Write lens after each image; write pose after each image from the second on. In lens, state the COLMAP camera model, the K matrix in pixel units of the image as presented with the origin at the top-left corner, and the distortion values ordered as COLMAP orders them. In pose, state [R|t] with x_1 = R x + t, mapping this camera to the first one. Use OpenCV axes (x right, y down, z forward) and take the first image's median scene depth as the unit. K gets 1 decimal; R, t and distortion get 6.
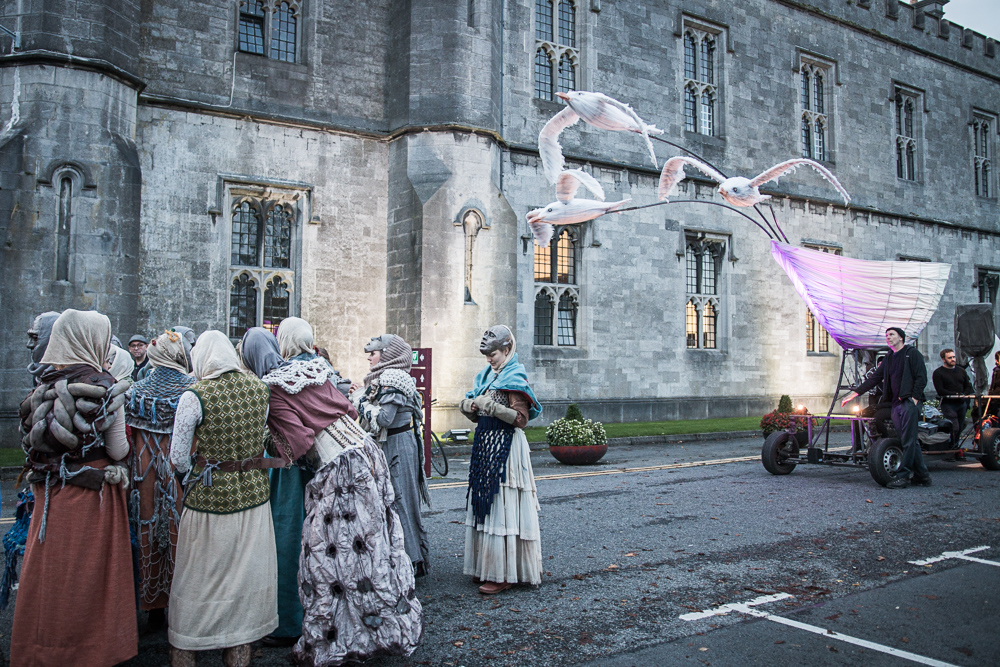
lens RADIAL K [[849.0, 0, 464.4], [0, 849.0, 314.0], [0, 0, 1]] dist [-0.085652, 0.046669]
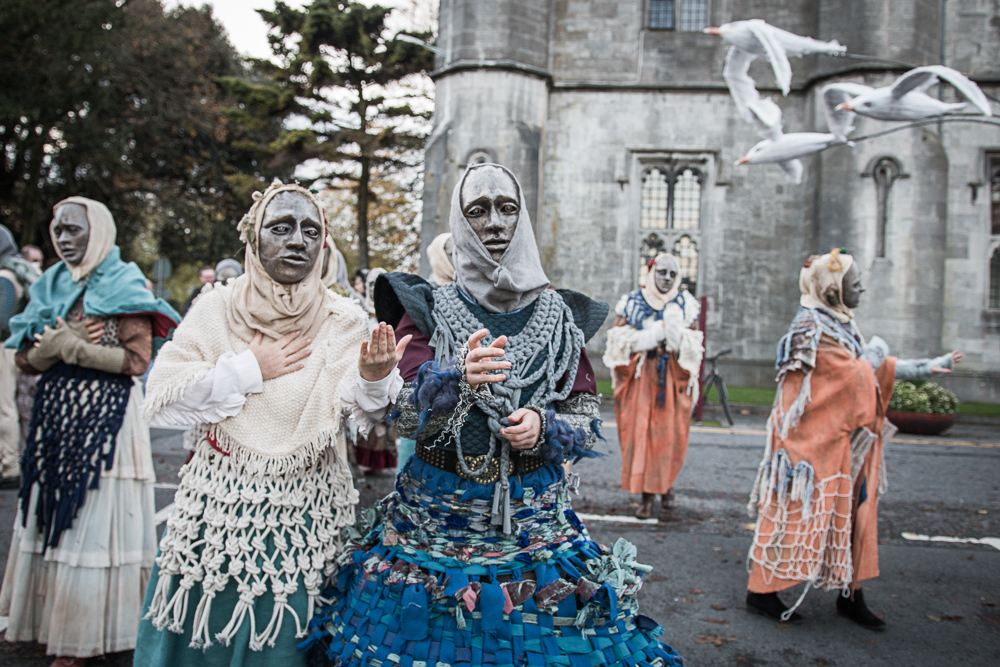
lens RADIAL K [[849.0, 0, 462.0], [0, 849.0, 310.8], [0, 0, 1]] dist [-0.085652, 0.046669]
pose [[0.755583, 0.018913, -0.654780, 0.249786], [-0.000958, 0.999614, 0.027767, 0.017530], [0.655052, -0.020353, 0.755310, 0.020960]]
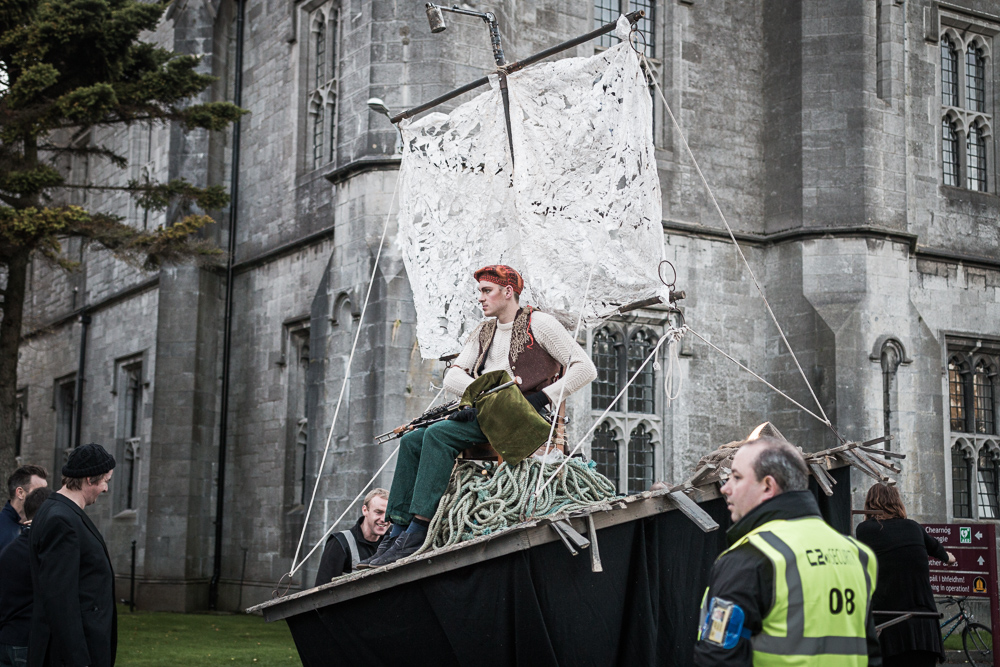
lens RADIAL K [[1440.4, 0, 481.5], [0, 1440.4, 330.4], [0, 0, 1]] dist [0.078902, 0.000000]
pose [[0.999813, 0.006002, -0.018394, -0.331866], [-0.007590, 0.996132, -0.087544, -0.013343], [0.017797, 0.087668, 0.995991, -0.305364]]
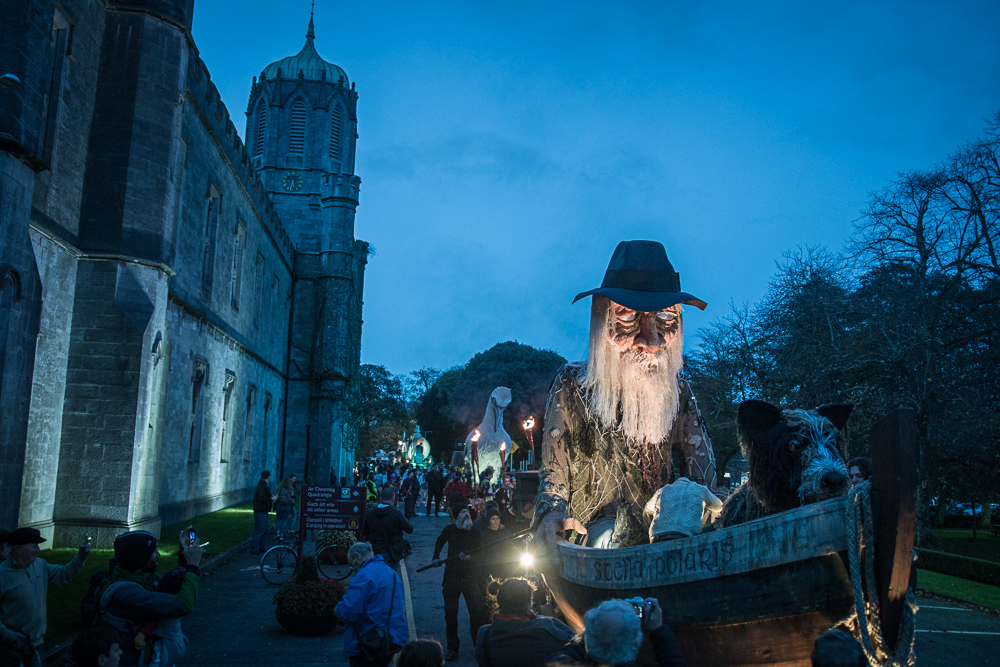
lens RADIAL K [[849.0, 0, 495.5], [0, 849.0, 333.9], [0, 0, 1]] dist [-0.085652, 0.046669]
pose [[0.431024, 0.136121, 0.892014, -0.772925], [-0.078431, 0.990466, -0.113247, -0.042664], [-0.898925, -0.021150, 0.437591, 0.124153]]
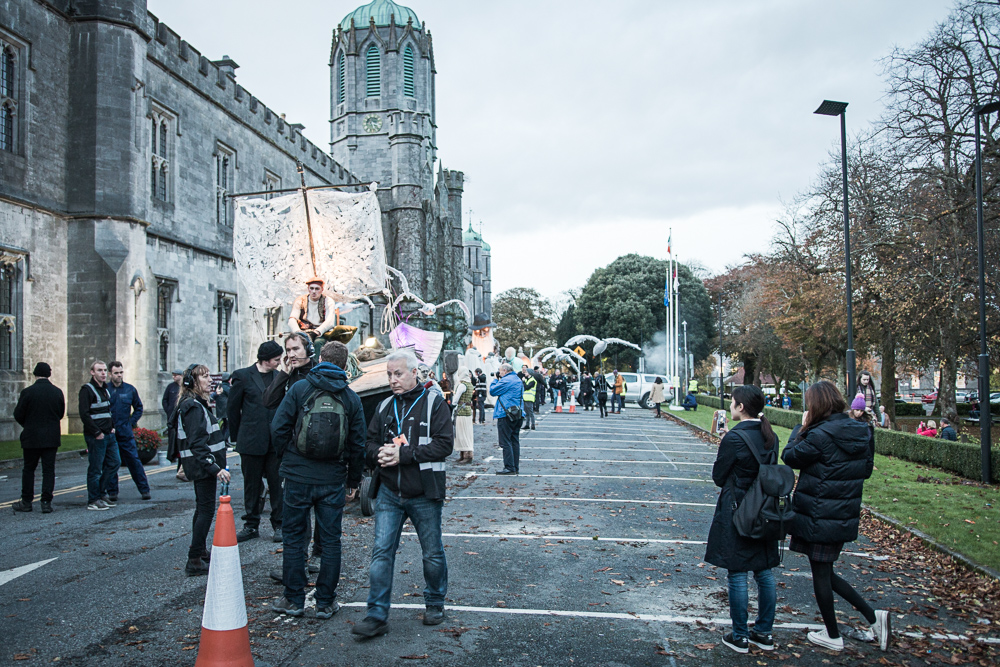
lens RADIAL K [[849.0, 0, 490.3], [0, 849.0, 346.5], [0, 0, 1]] dist [-0.085652, 0.046669]
pose [[0.632563, 0.008002, 0.774467, -0.705677], [-0.017958, 0.999829, 0.004337, -0.022566], [-0.774300, -0.016651, 0.632599, -0.359430]]
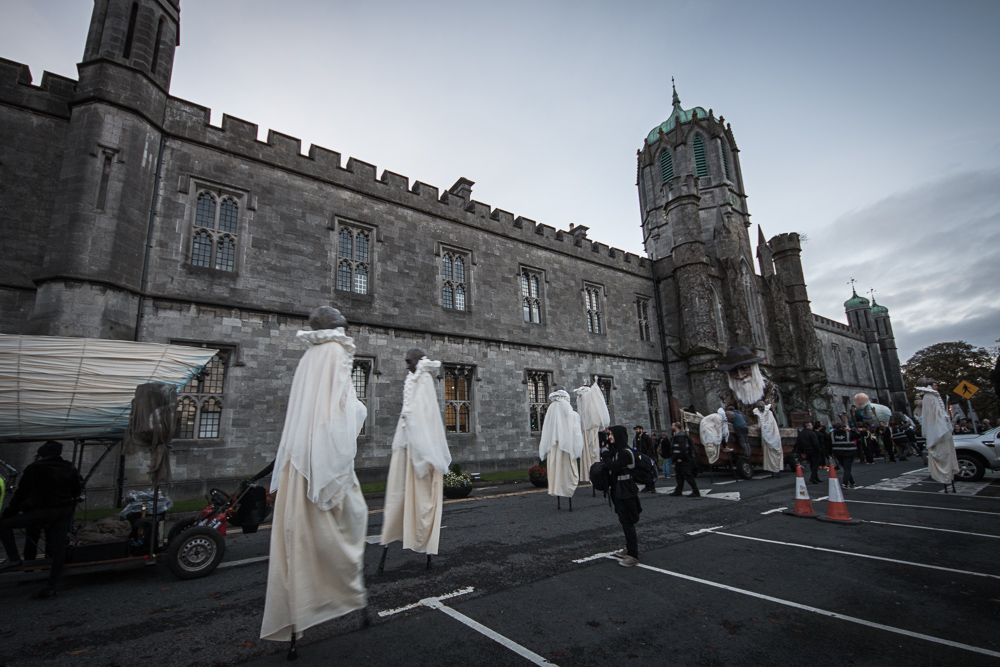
lens RADIAL K [[424.6, 0, 463.4], [0, 424.6, 360.7], [0, 0, 1]] dist [0.014050, -0.010127]
pose [[0.998820, -0.036306, 0.032245, 0.584149], [0.040316, 0.990169, -0.133939, 0.025456], [-0.027065, 0.135081, 0.990465, 0.322291]]
